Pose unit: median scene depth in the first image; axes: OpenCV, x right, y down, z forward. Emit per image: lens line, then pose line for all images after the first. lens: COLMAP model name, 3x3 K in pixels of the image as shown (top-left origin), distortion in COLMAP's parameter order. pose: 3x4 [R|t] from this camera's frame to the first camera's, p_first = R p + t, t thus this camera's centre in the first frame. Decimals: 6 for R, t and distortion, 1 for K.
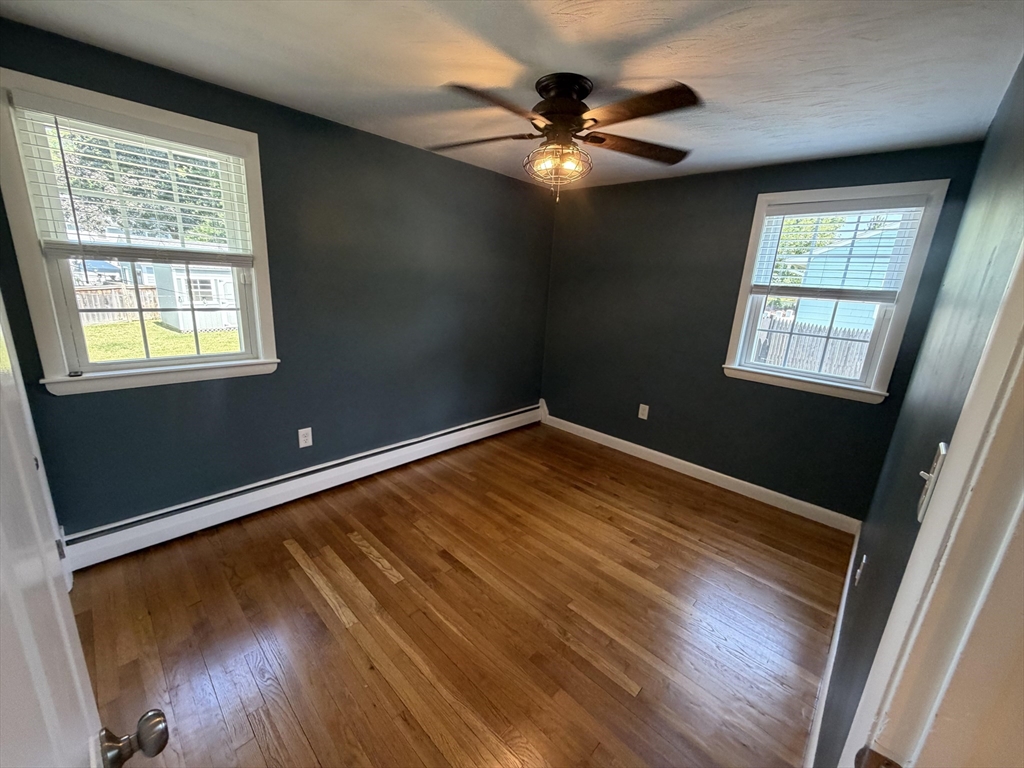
lens RADIAL K [[409.6, 0, 511.9], [0, 409.6, 383.9], [0, 0, 1]] dist [0.003052, 0.000041]
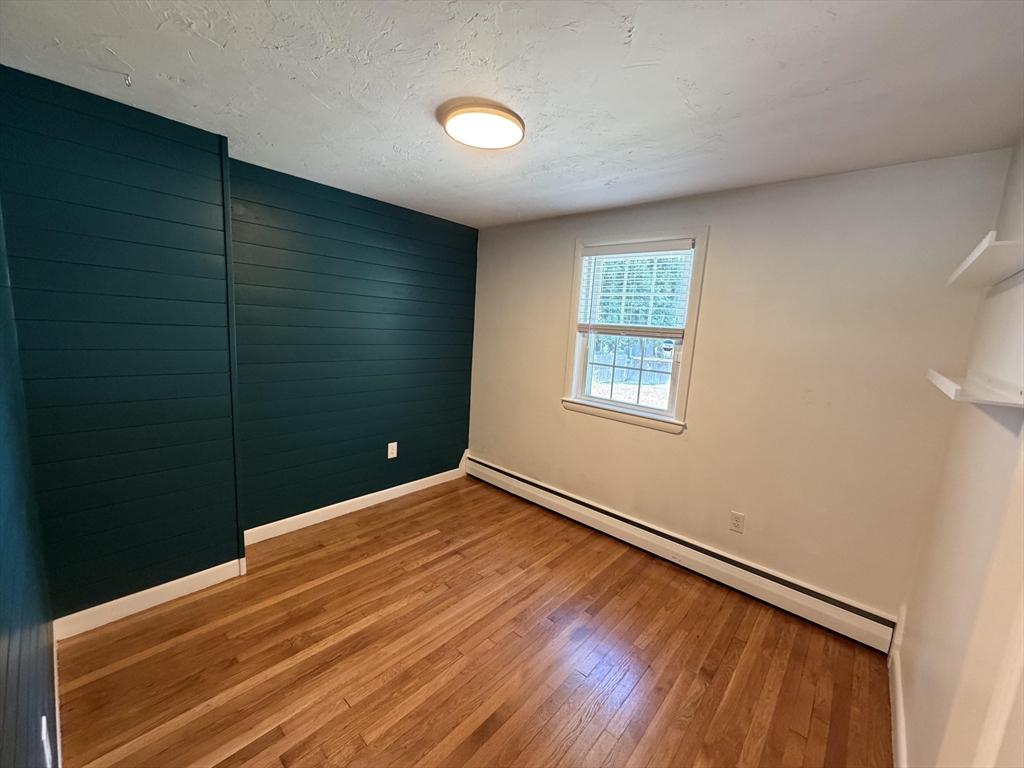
lens RADIAL K [[409.6, 0, 512.1], [0, 409.6, 384.9], [0, 0, 1]] dist [0.003052, 0.000041]
pose [[0.028318, 0.091403, -0.995411, 0.569133], [-0.309208, 0.947771, 0.078232, -0.118518], [0.950573, 0.305574, 0.055102, 0.587668]]
